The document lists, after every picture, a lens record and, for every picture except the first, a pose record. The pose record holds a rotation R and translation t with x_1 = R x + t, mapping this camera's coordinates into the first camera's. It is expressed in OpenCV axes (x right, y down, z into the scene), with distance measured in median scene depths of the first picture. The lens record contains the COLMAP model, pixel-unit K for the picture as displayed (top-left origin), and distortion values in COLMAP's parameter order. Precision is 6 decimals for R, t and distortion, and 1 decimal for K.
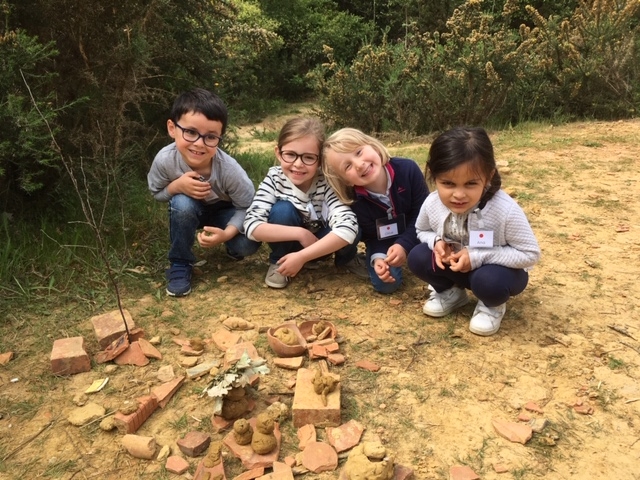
lens RADIAL K [[549.3, 0, 321.8], [0, 549.3, 239.3], [0, 0, 1]] dist [0.093480, -0.133754]
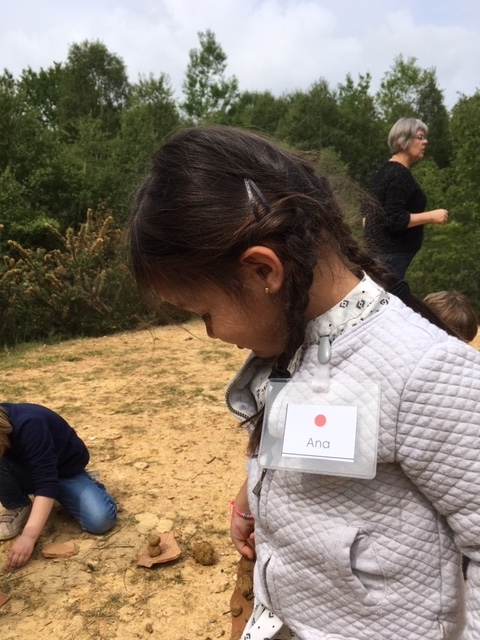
lens RADIAL K [[551.7, 0, 240.0], [0, 551.7, 320.0], [0, 0, 1]] dist [0.095803, -0.140543]
pose [[0.791996, -0.051508, 0.608349, 0.124804], [0.197766, 0.964353, -0.175816, 0.033858], [-0.577608, 0.259556, 0.773951, -0.164419]]
